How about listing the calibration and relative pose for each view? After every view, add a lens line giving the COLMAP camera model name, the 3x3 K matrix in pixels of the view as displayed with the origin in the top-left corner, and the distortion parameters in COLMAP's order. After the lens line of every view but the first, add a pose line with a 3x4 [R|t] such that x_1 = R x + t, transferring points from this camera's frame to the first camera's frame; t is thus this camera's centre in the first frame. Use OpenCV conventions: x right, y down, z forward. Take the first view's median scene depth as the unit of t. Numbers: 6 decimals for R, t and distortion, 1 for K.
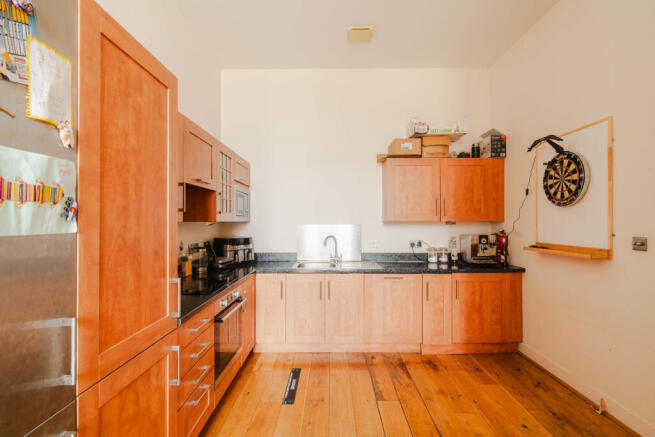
lens RADIAL K [[295.3, 0, 327.5], [0, 295.3, 218.5], [0, 0, 1]] dist [-0.000975, -0.000162]
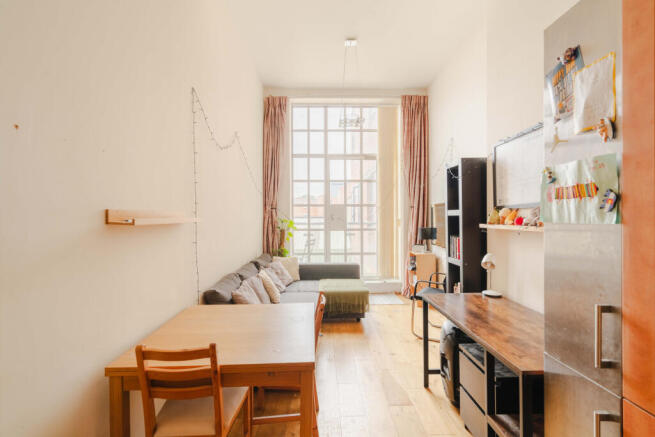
lens RADIAL K [[295.3, 0, 327.5], [0, 295.3, 218.5], [0, 0, 1]] dist [-0.000975, -0.000162]
pose [[-0.998982, 0.008330, -0.044332, 0.116303], [0.008532, 0.999954, -0.004357, 0.020590], [0.044294, -0.004731, -0.999007, 1.532678]]
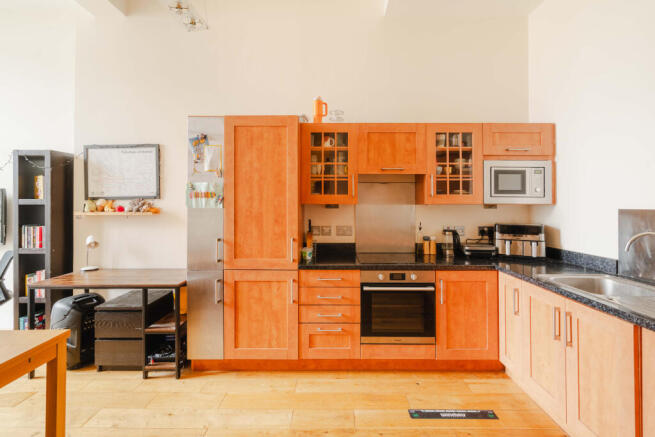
lens RADIAL K [[295.3, 0, 330.8], [0, 295.3, 204.6], [0, 0, 1]] dist [-0.000396, -0.000061]
pose [[0.025510, -0.002070, -0.999672, 1.481862], [0.010240, 0.999946, -0.001809, 0.024609], [0.999622, -0.010190, 0.025530, 1.525664]]
